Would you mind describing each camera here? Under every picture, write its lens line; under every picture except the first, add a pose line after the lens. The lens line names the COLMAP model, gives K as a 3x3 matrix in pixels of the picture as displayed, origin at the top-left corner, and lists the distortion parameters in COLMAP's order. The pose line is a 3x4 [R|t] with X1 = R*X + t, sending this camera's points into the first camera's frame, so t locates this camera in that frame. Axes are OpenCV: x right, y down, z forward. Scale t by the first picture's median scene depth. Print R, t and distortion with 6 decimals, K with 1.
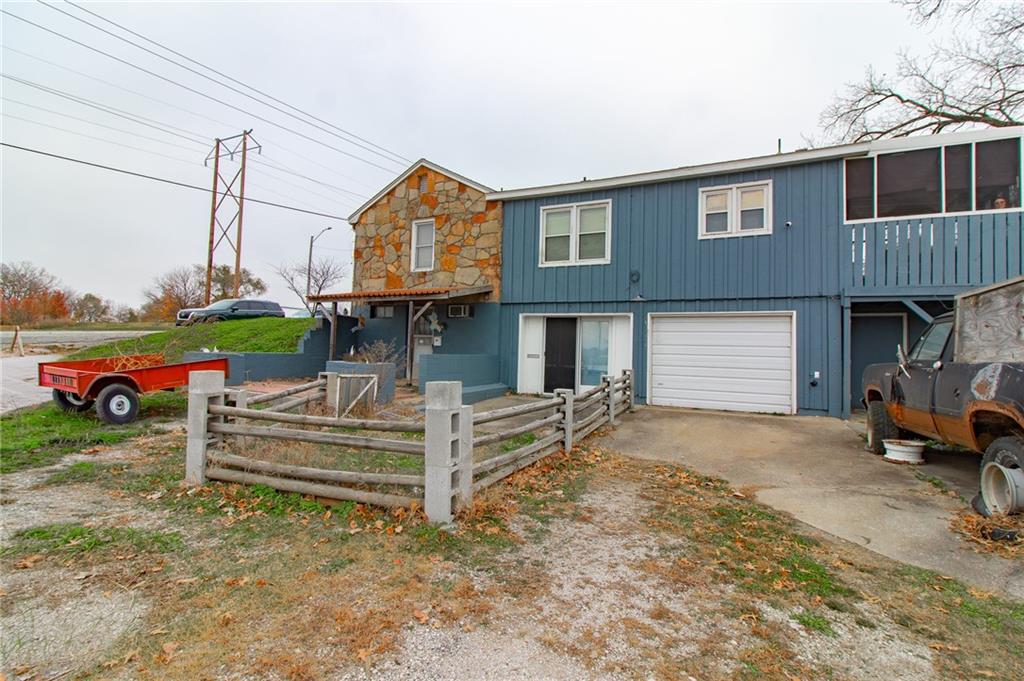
lens RADIAL K [[476.1, 0, 514.1], [0, 476.1, 339.5], [0, 0, 1]] dist [-0.004520, -0.000128]
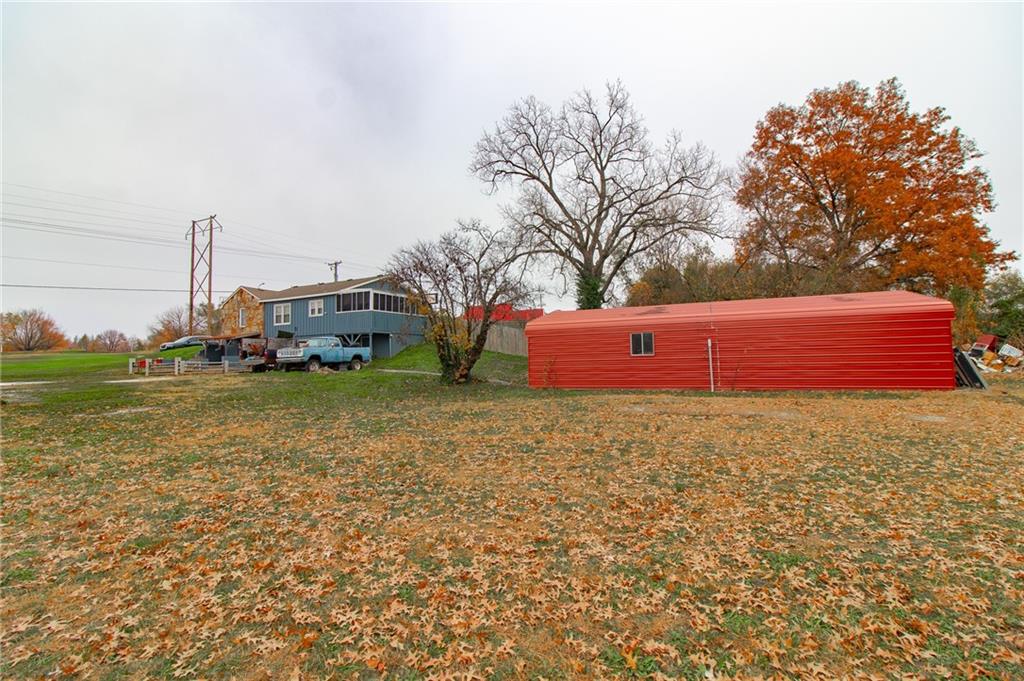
lens RADIAL K [[476.1, 0, 510.0], [0, 476.1, 340.1], [0, 0, 1]] dist [-0.004520, -0.000128]
pose [[0.998637, -0.049613, -0.016218, 0.356747], [0.049311, 0.998612, -0.018494, 0.014843], [0.017113, 0.017669, 0.999697, -0.439225]]
